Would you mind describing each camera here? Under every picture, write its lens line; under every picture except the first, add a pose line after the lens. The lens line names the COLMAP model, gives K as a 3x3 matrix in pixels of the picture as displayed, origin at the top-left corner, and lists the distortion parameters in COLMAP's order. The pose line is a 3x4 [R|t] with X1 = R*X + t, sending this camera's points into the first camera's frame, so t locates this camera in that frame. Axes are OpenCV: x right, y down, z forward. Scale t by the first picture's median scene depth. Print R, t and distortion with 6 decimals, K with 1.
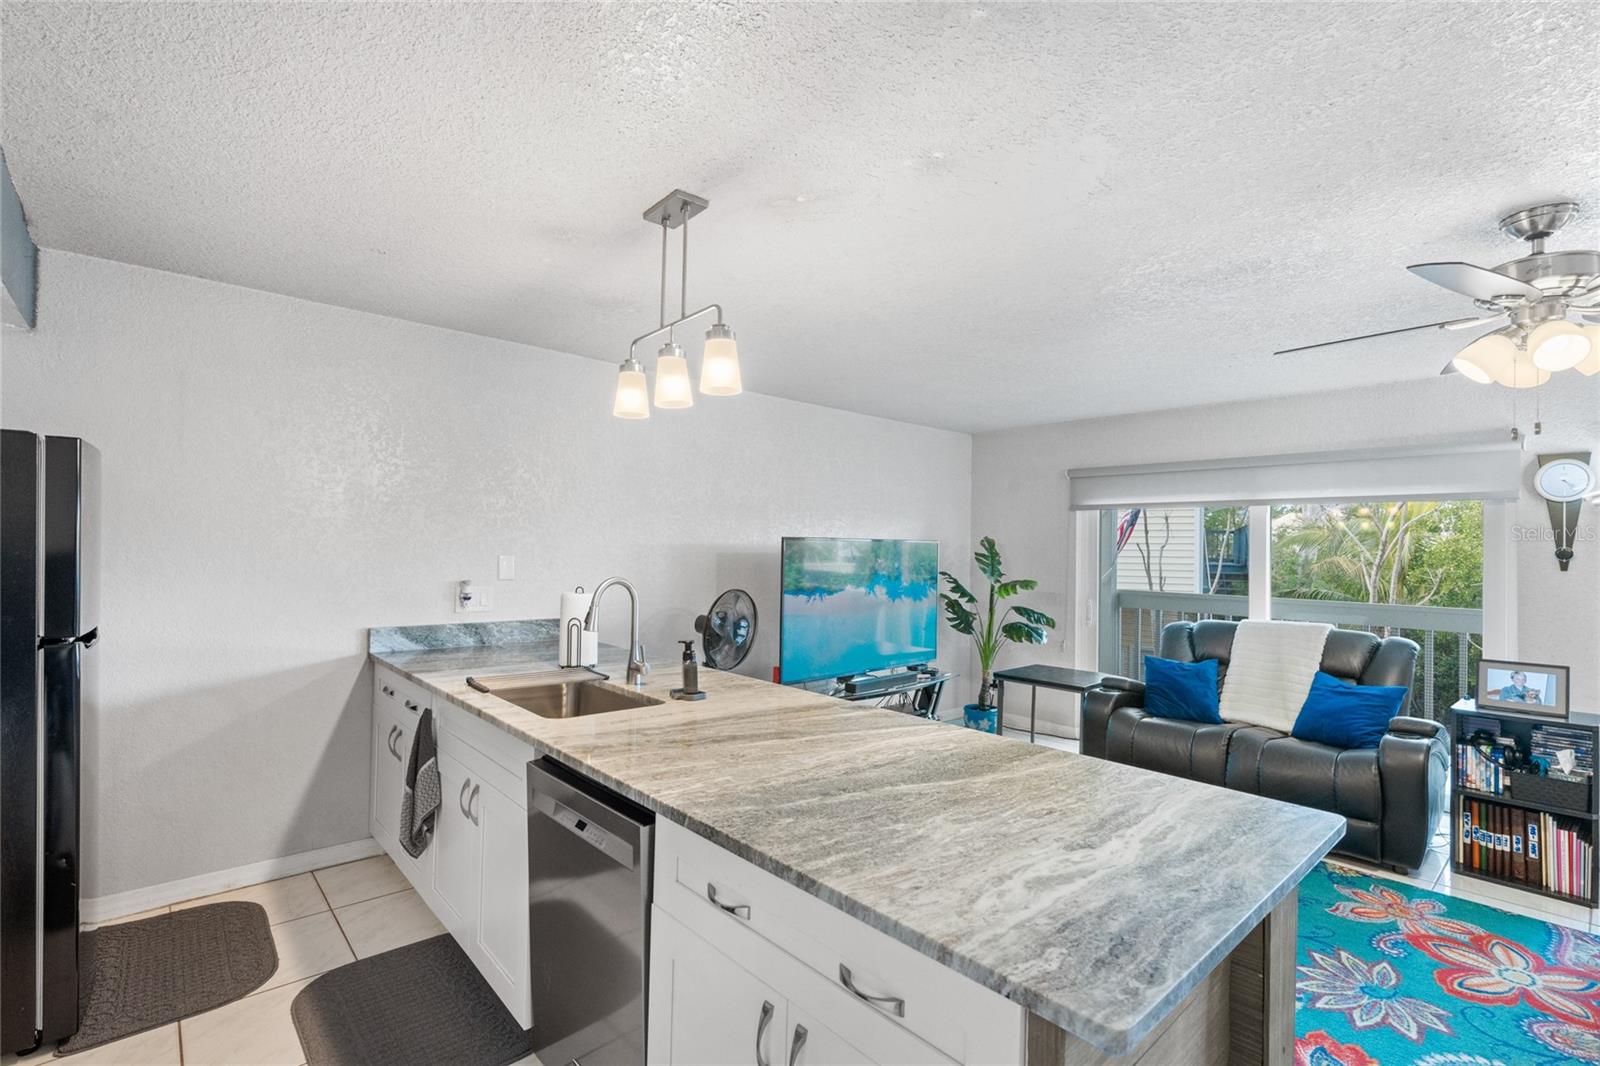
lens RADIAL K [[729.6, 0, 802.4], [0, 729.6, 542.6], [0, 0, 1]] dist [-0.001912, 0.001724]
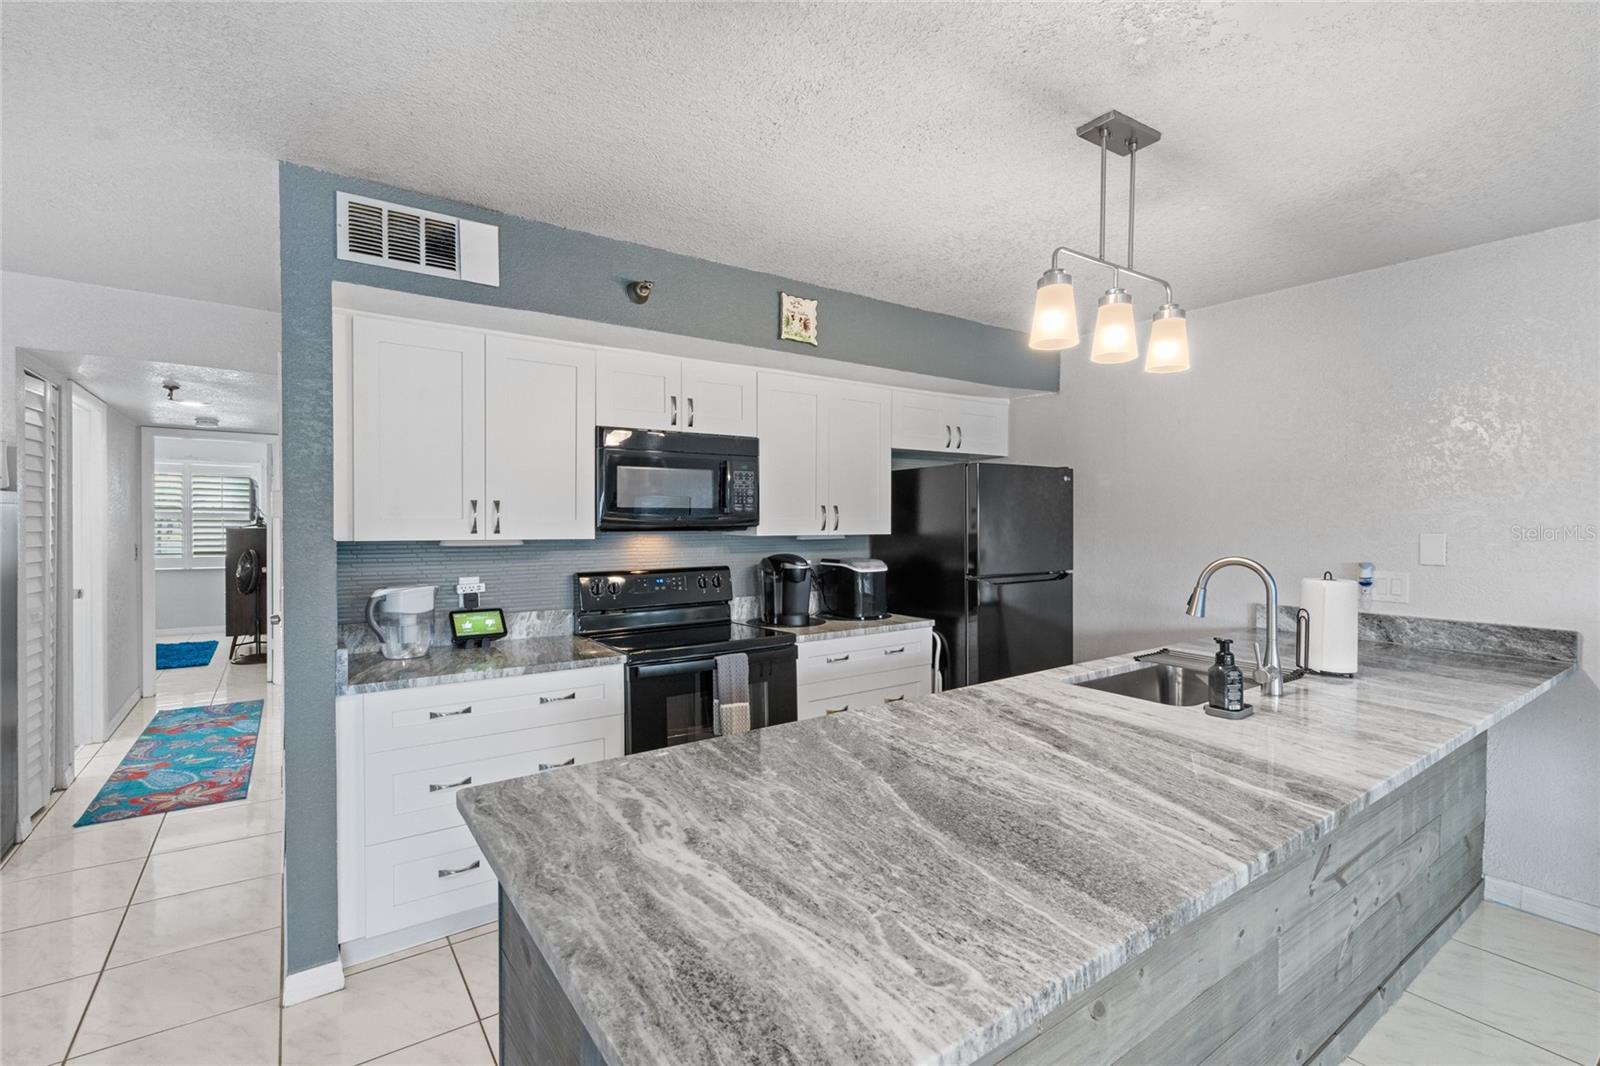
lens RADIAL K [[729.6, 0, 808.6], [0, 729.6, 539.4], [0, 0, 1]] dist [-0.001912, 0.001724]
pose [[-0.122137, 0.004366, -0.992504, 0.501730], [0.010243, 0.999943, 0.003138, 0.016234], [0.992460, -0.009783, -0.122175, 0.497267]]
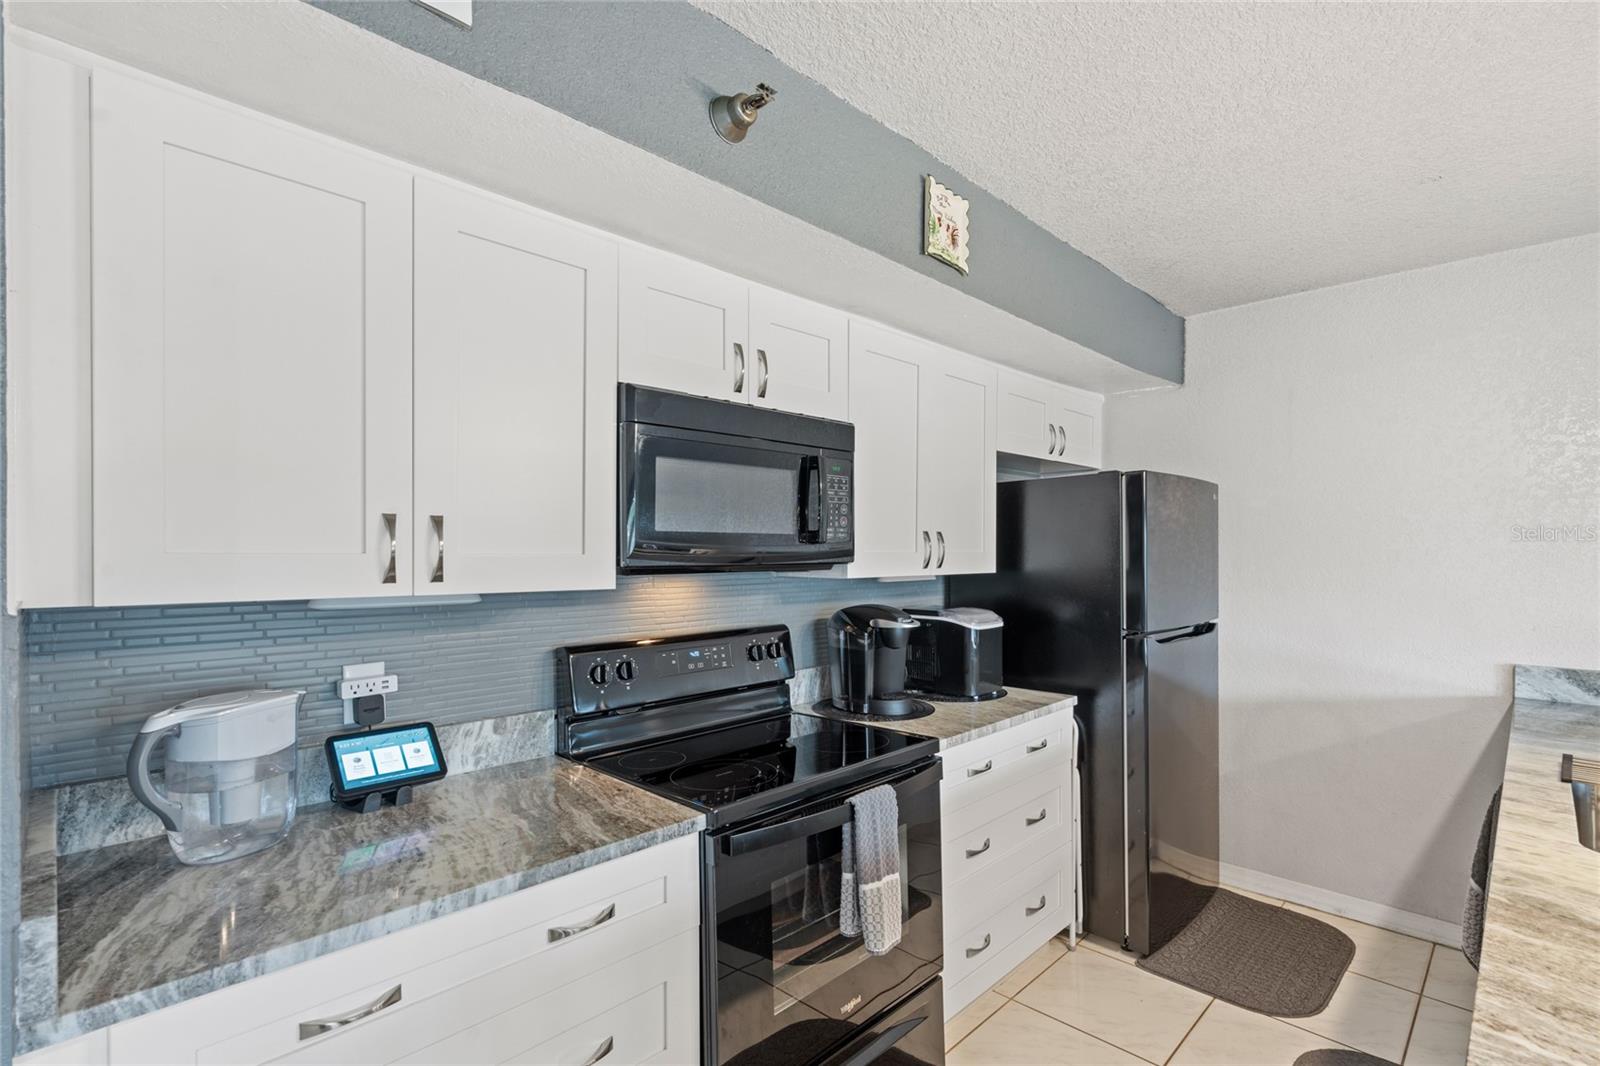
lens RADIAL K [[729.6, 0, 804.0], [0, 729.6, 563.6], [0, 0, 1]] dist [-0.001912, 0.001724]
pose [[0.050257, -0.008914, -0.998697, 0.130183], [0.017806, 0.999809, -0.008028, 0.004845], [0.998578, -0.017380, 0.050406, 0.221235]]
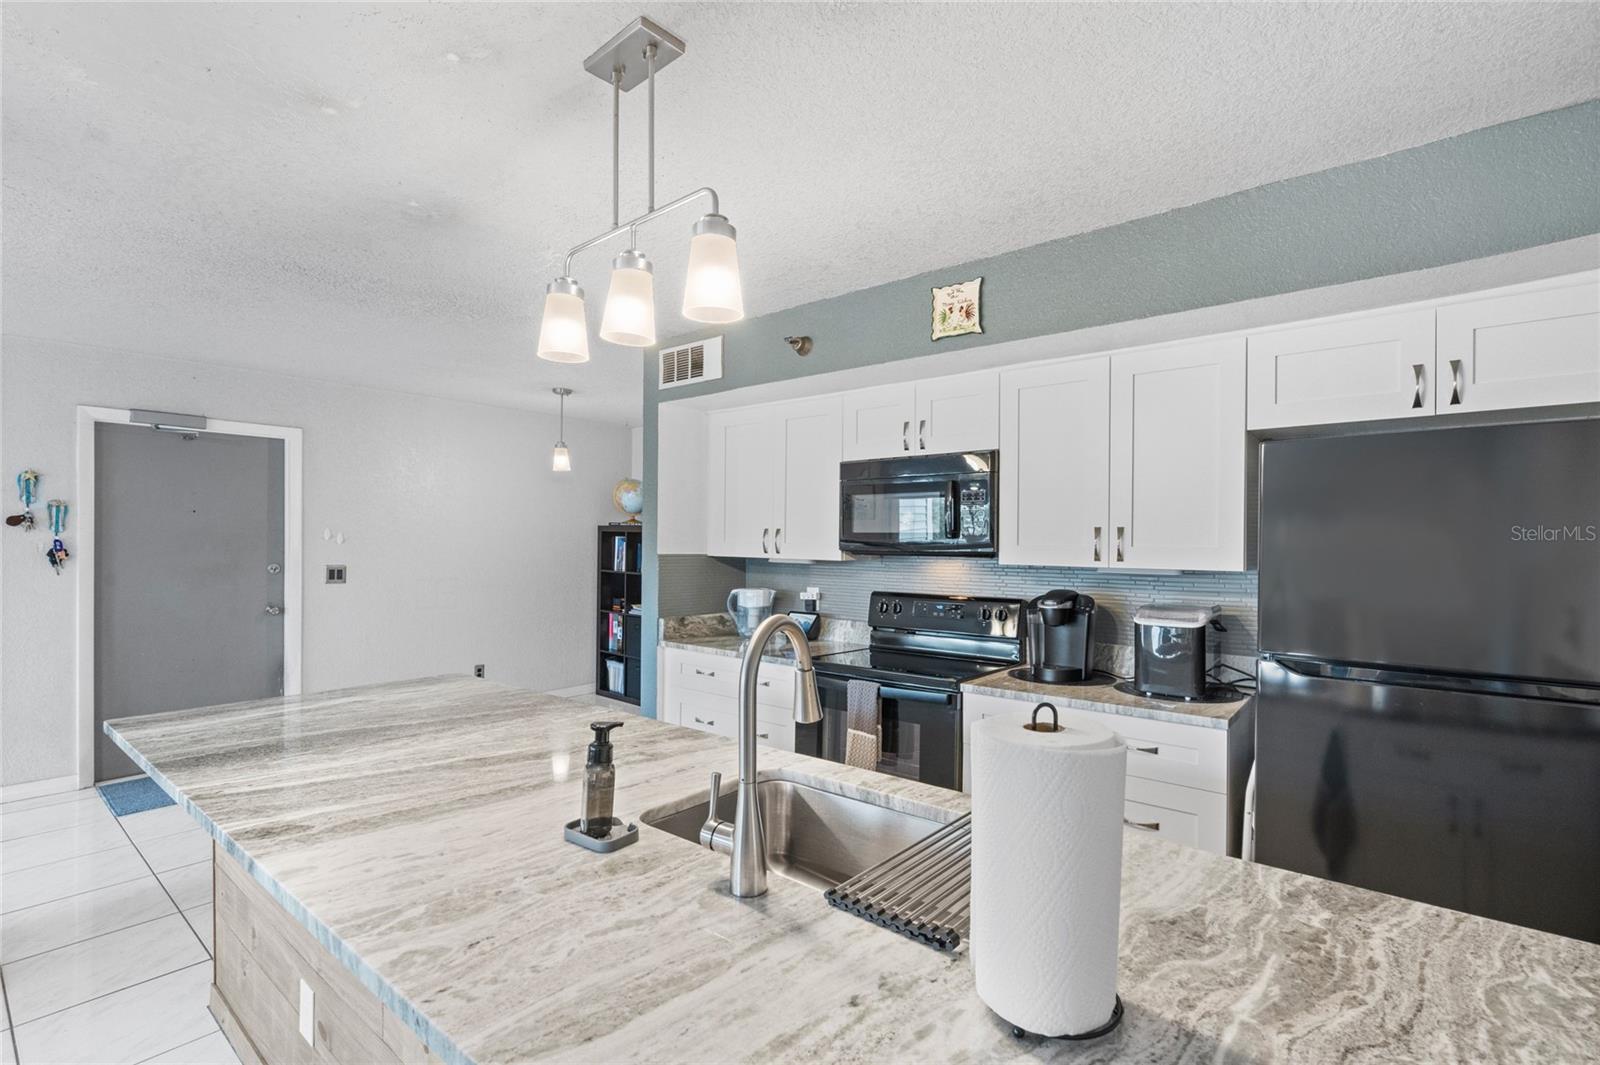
lens RADIAL K [[729.6, 0, 787.0], [0, 729.6, 554.8], [0, 0, 1]] dist [-0.001912, 0.001724]
pose [[-0.990409, -0.030909, -0.134662, -0.159179], [-0.031133, 0.999515, -0.000443, 0.009693], [0.134611, 0.003754, -0.990891, 1.151045]]
